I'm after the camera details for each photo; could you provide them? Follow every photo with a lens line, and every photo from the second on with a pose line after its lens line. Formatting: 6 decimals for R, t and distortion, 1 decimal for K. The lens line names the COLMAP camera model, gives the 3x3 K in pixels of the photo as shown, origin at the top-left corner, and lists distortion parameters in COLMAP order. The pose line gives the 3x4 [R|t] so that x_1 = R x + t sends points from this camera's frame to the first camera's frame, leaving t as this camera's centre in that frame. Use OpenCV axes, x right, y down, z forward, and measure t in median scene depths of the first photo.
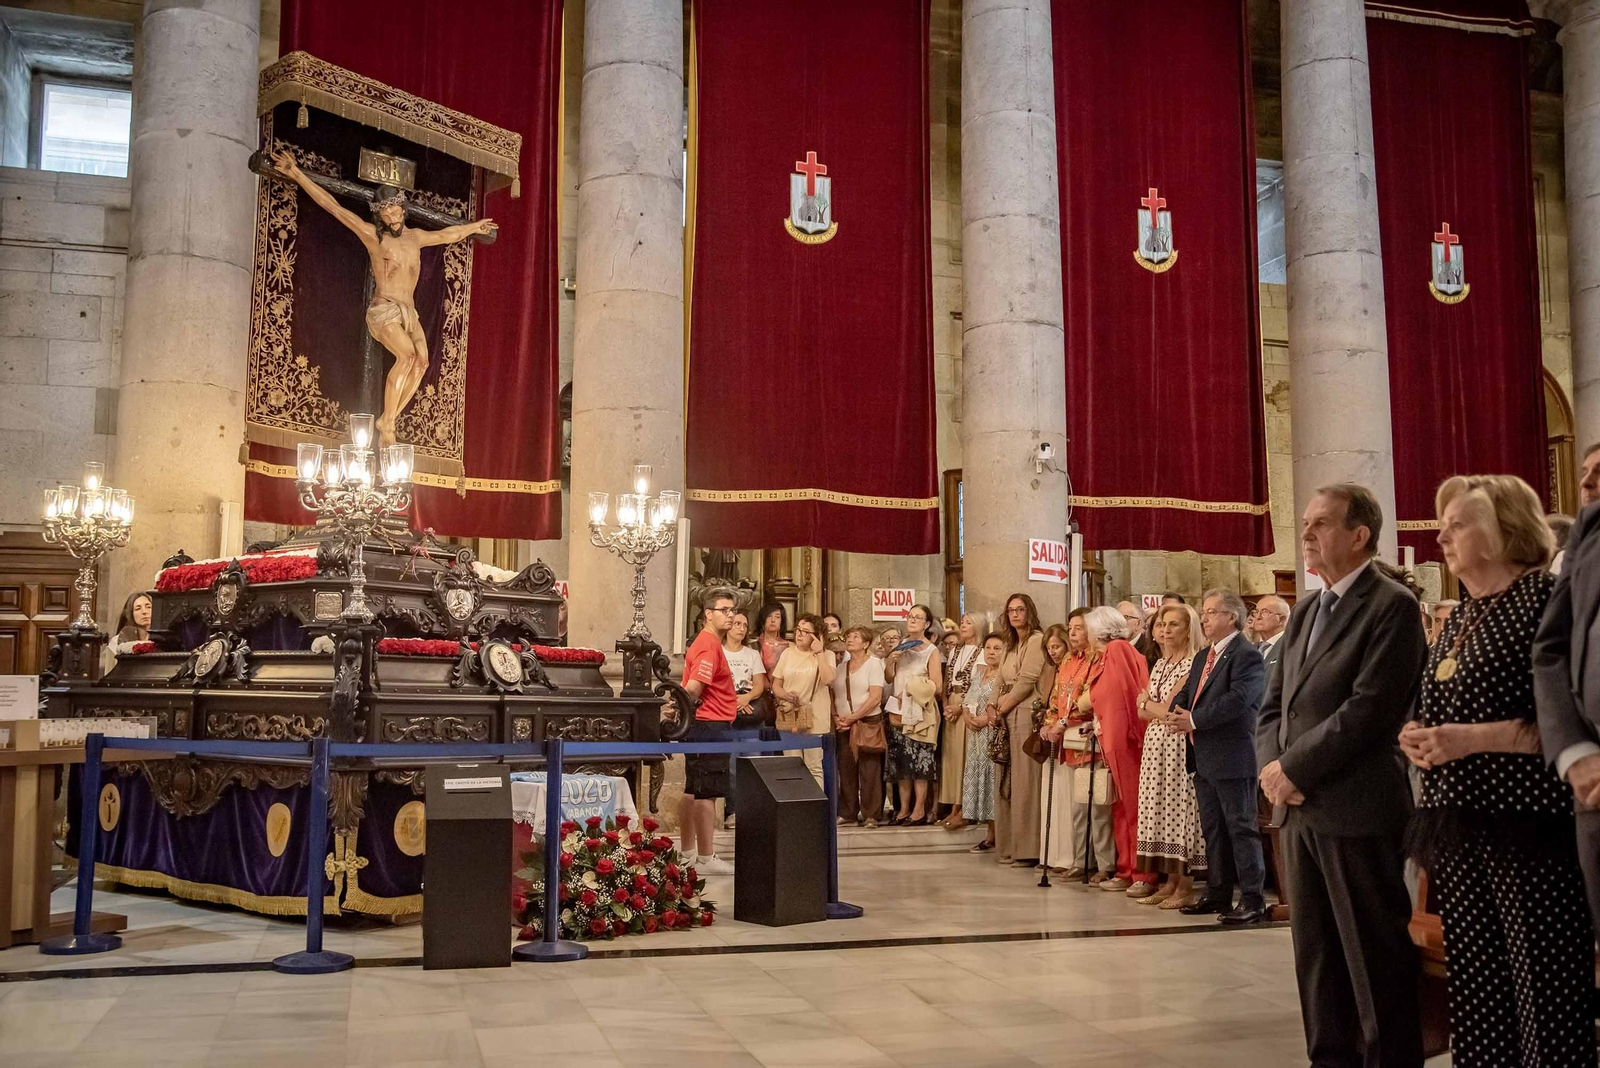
lens RADIAL K [[1451.6, 0, 790.8], [0, 1451.6, 540.5], [0, 0, 1]] dist [-0.083721, 0.108675]
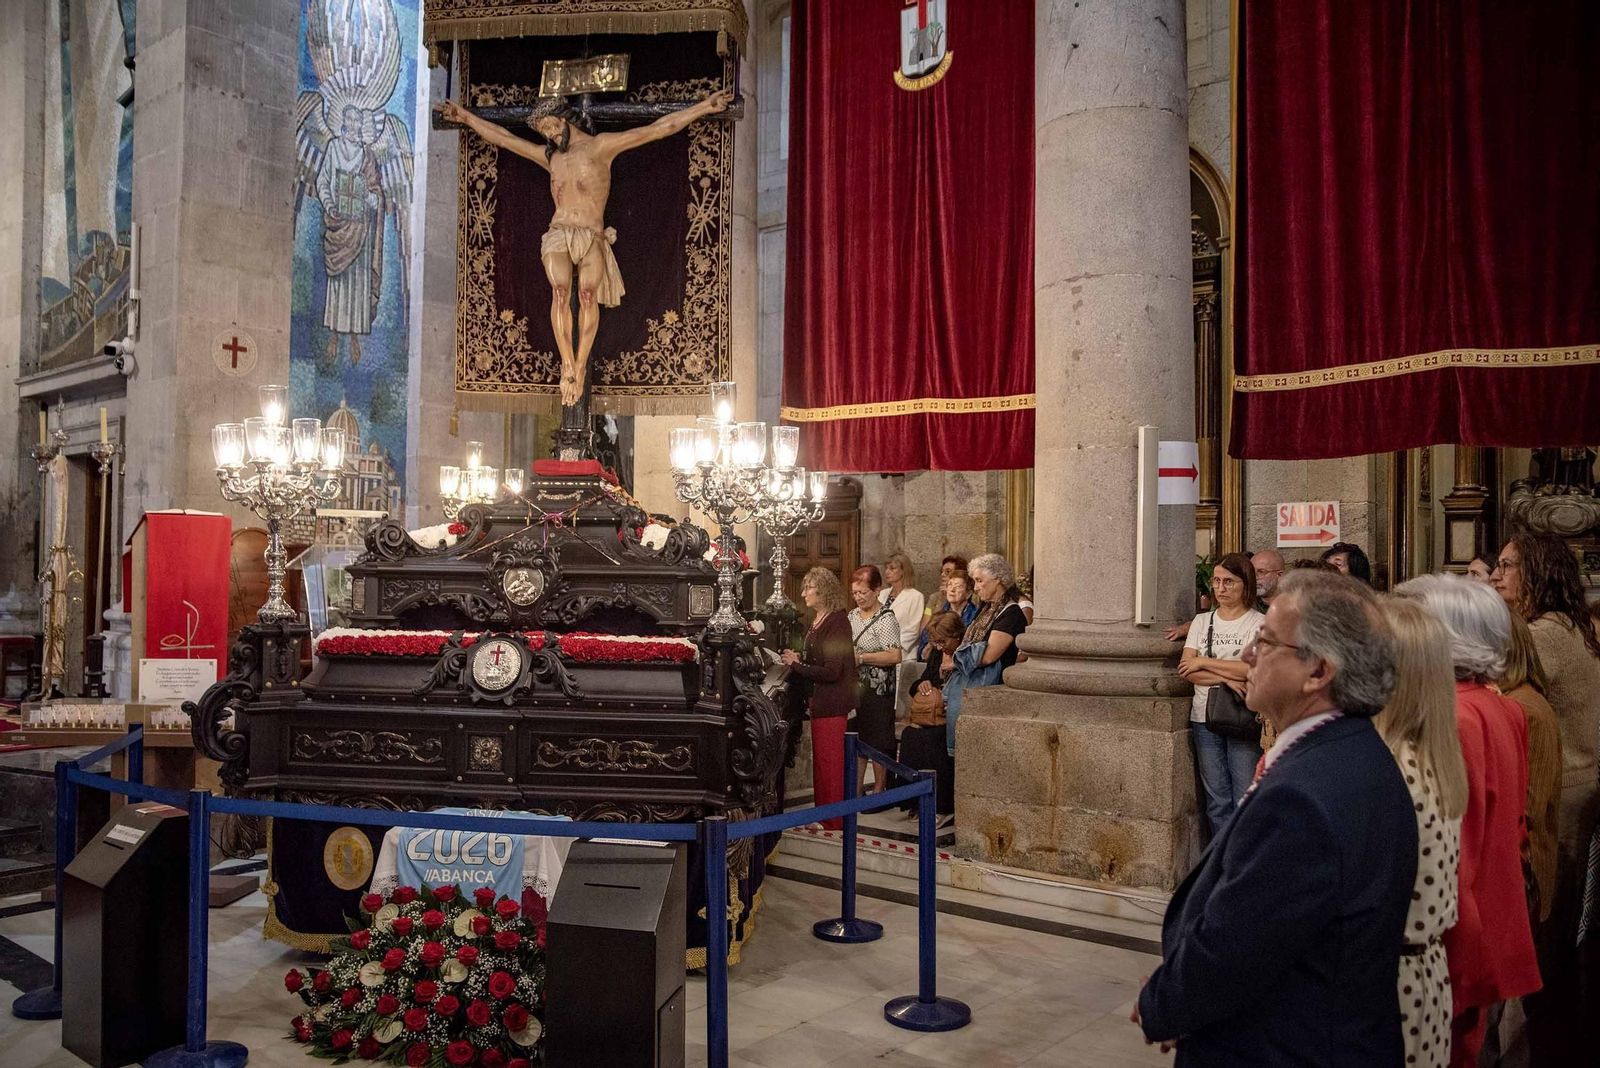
lens RADIAL K [[1258.9, 0, 803.6], [0, 1258.9, 545.6], [0, 0, 1]] dist [-0.090850, 0.026973]
pose [[0.559019, -0.015020, -0.829019, 0.408042], [0.082683, 0.995862, 0.037711, 0.006882], [0.825022, -0.089627, 0.557948, 0.667113]]
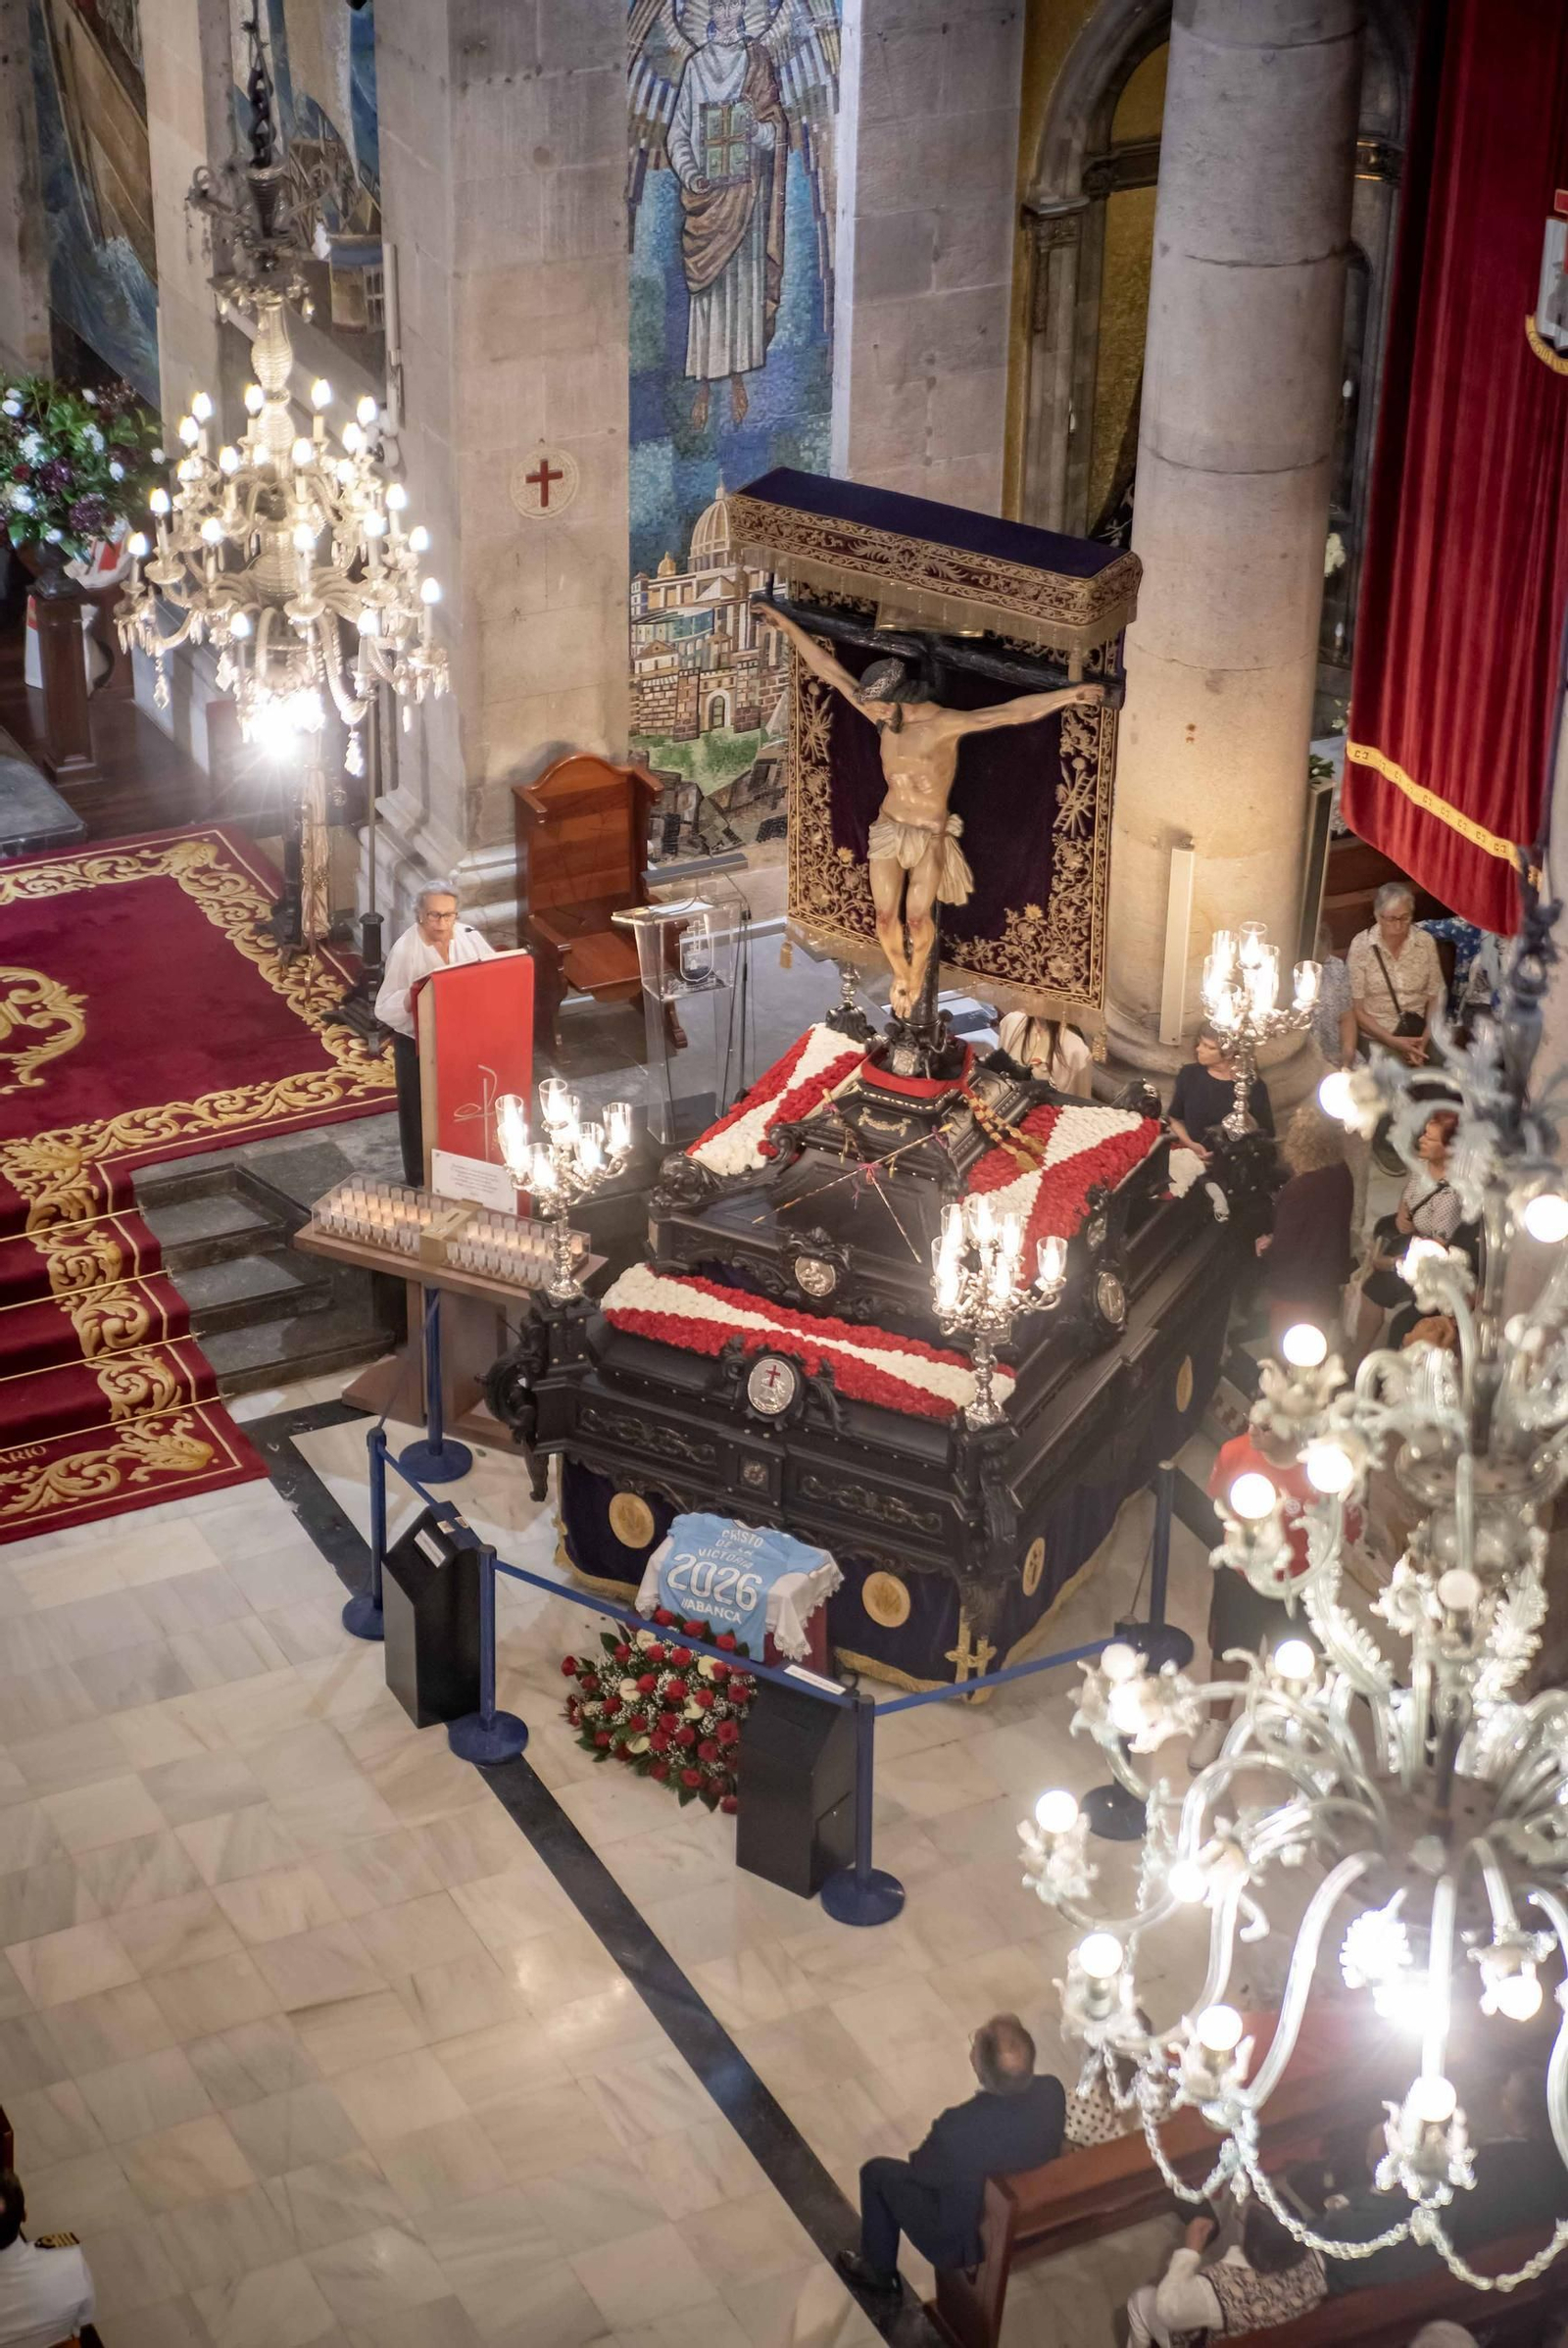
lens RADIAL K [[4672.7, 0, 778.7], [0, 4672.7, 1185.4], [0, 0, 1]] dist [0.064419, 0.000000]
pose [[0.172423, 0.490984, -0.853935, 1.662479], [0.091778, 0.855140, 0.510208, -1.130827], [0.980738, -0.166344, 0.102384, 0.669261]]
